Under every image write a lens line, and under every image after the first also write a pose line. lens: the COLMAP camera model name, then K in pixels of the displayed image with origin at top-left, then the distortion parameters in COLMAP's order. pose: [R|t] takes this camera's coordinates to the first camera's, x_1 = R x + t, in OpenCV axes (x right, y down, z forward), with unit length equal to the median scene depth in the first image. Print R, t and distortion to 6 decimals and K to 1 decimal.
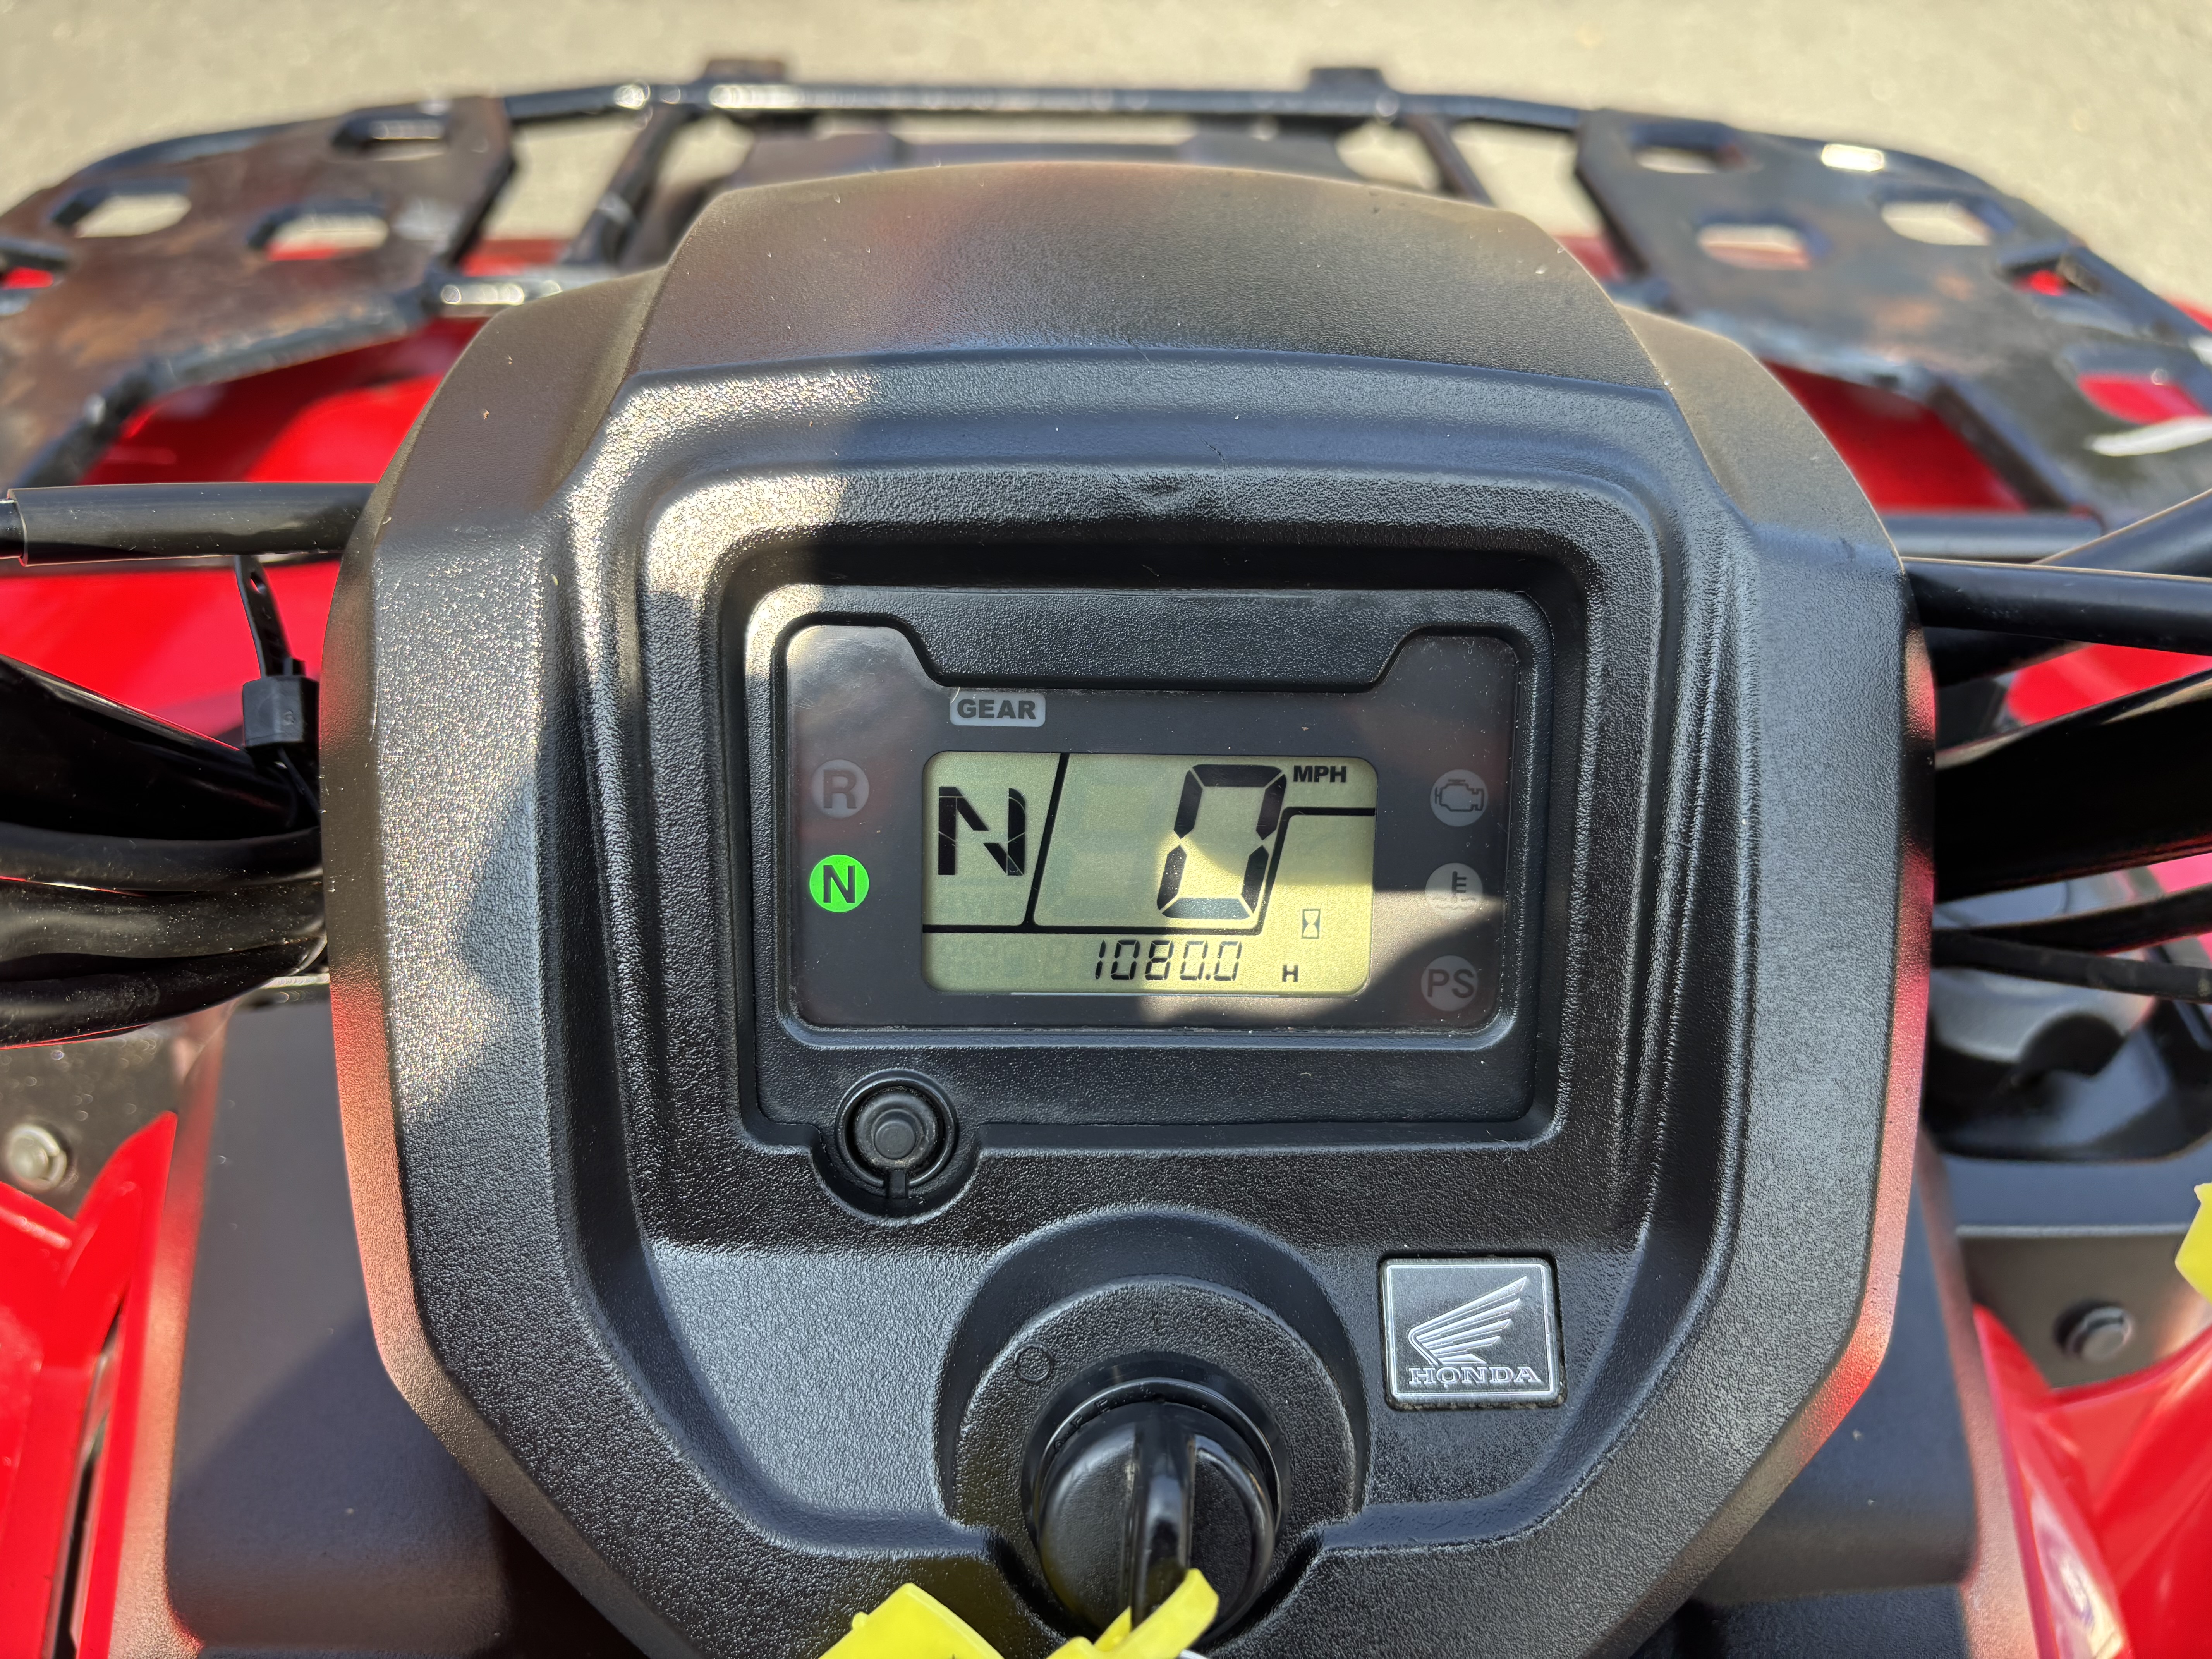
lens RADIAL K [[1676.5, 0, 1105.6], [0, 1676.5, 799.1], [0, 0, 1]] dist [0.026460, -0.029670]
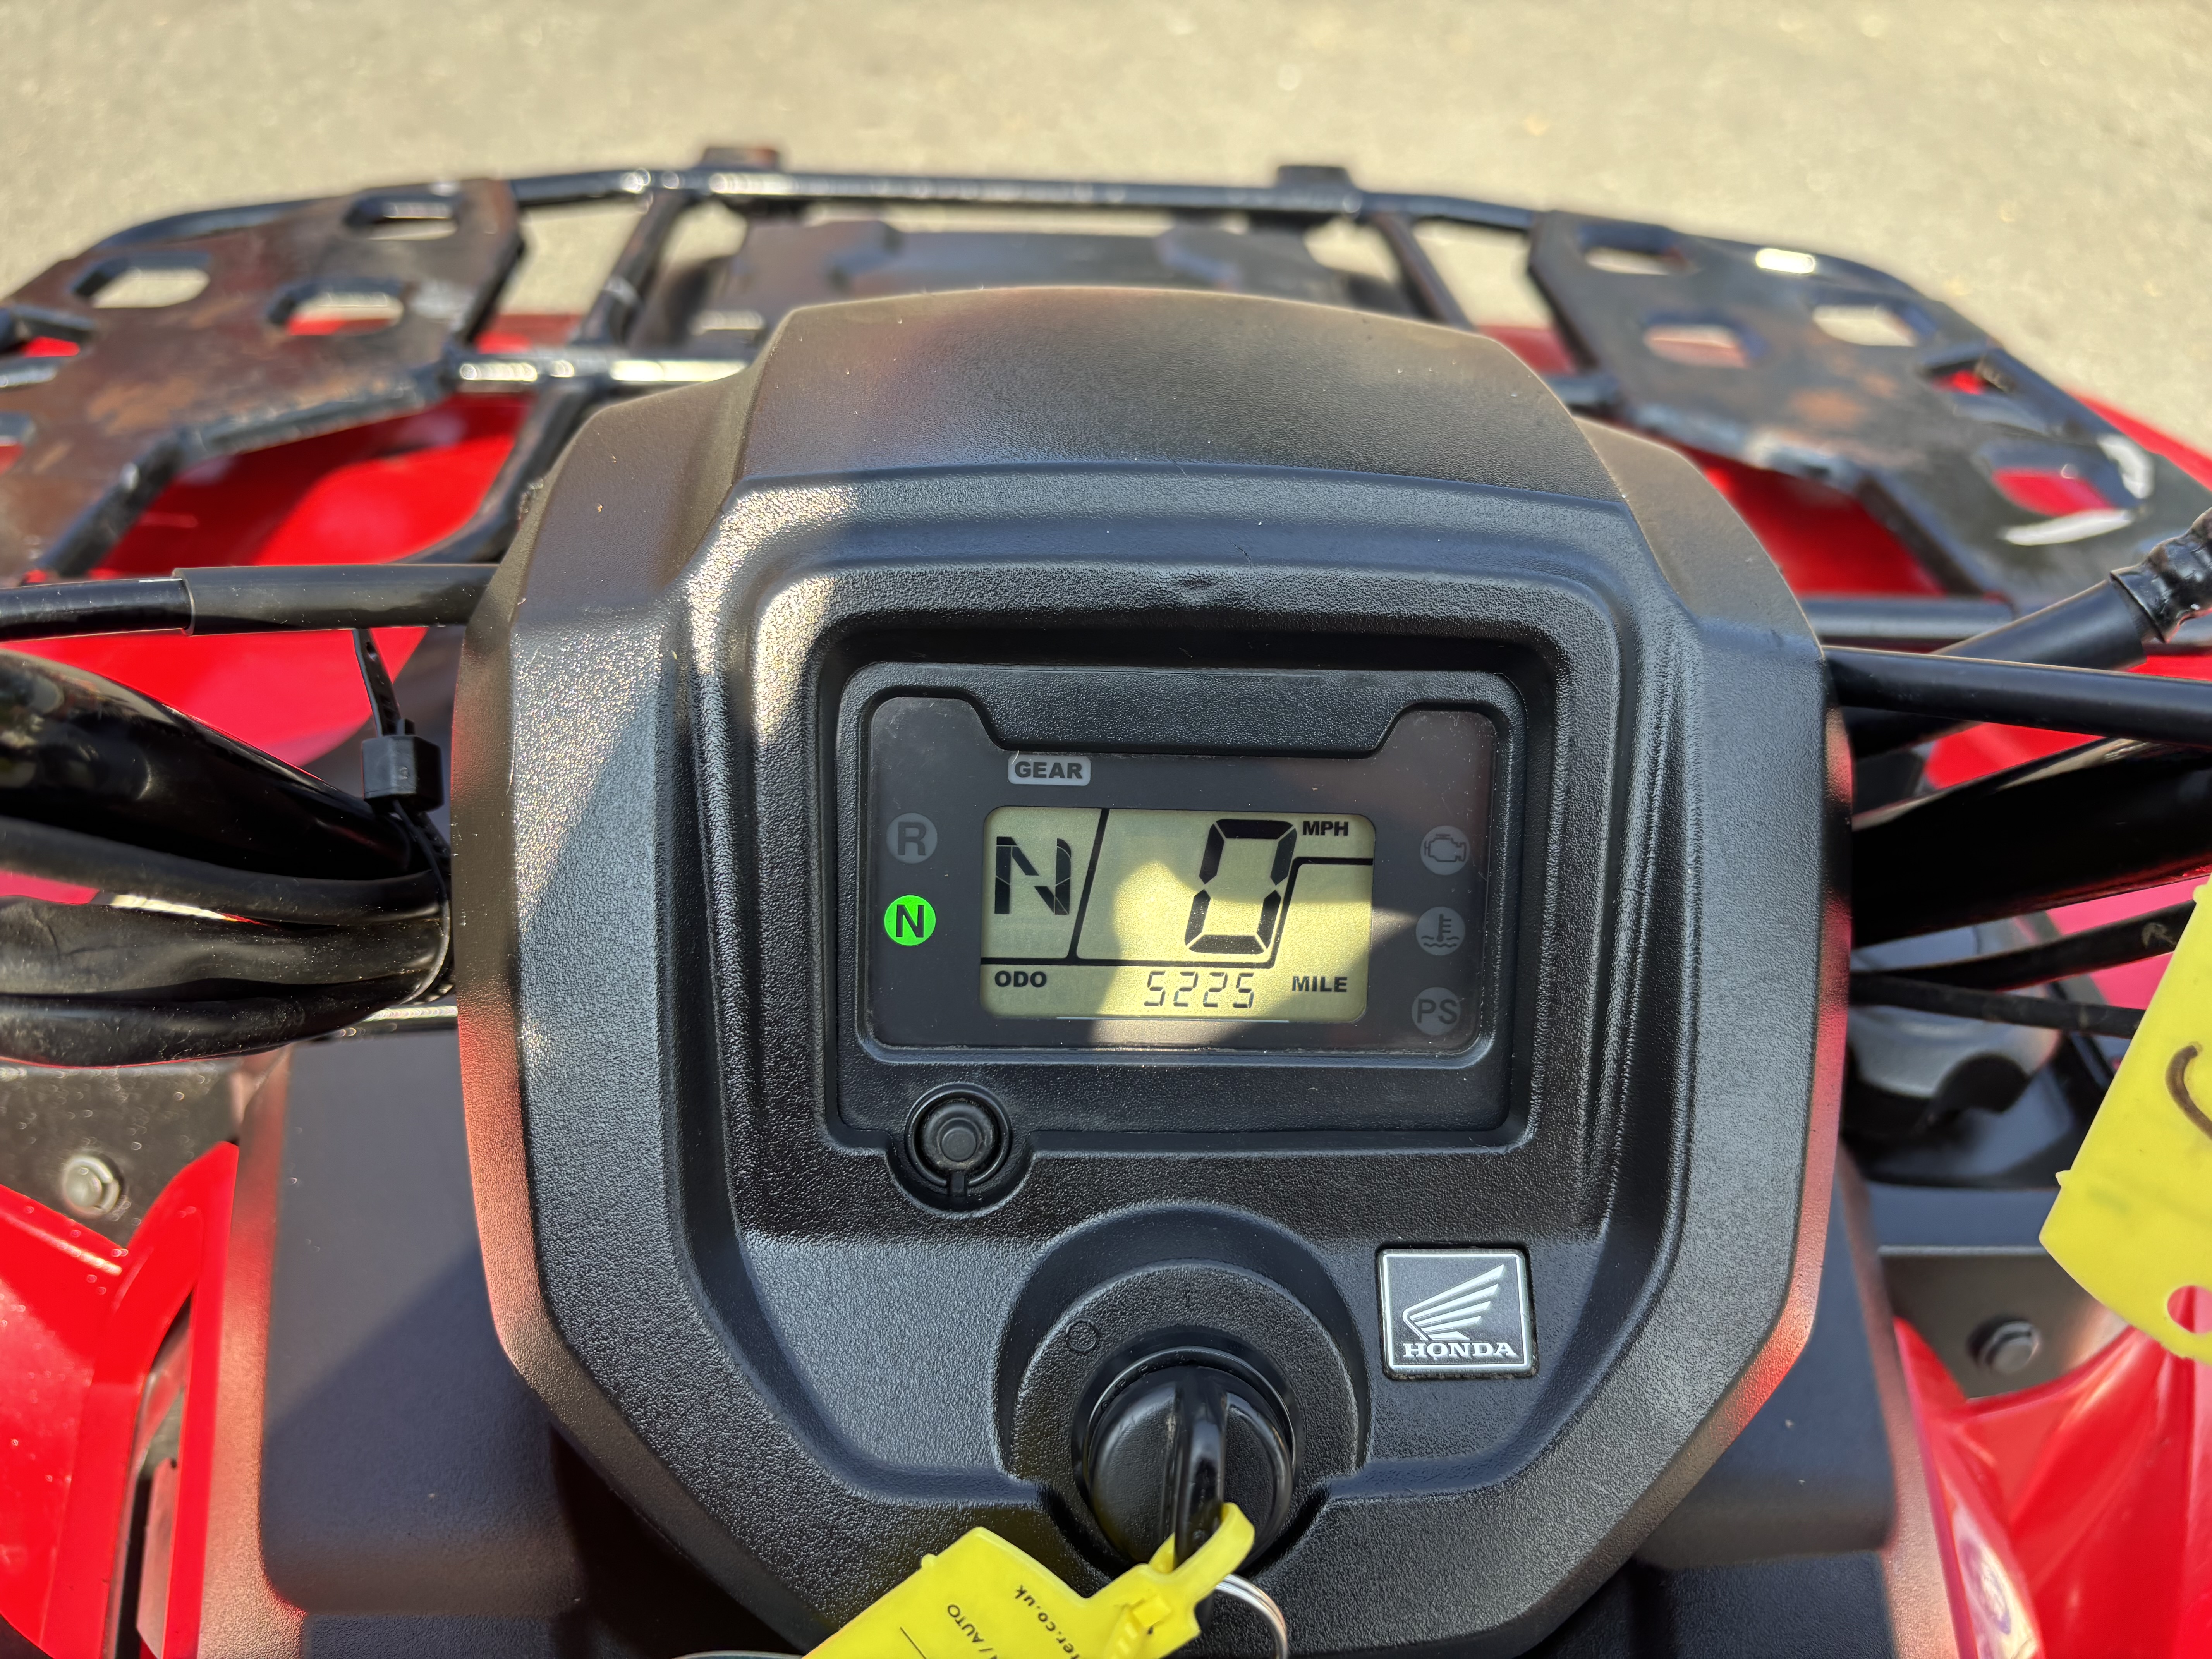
lens RADIAL K [[1679.1, 0, 1110.4], [0, 1679.1, 823.3], [0, 0, 1]] dist [0.051564, -0.056797]
pose [[0.999377, 0.007238, 0.034532, -0.062566], [-0.006433, 0.999706, -0.023363, 0.009870], [-0.034691, 0.023126, 0.999130, -0.157962]]
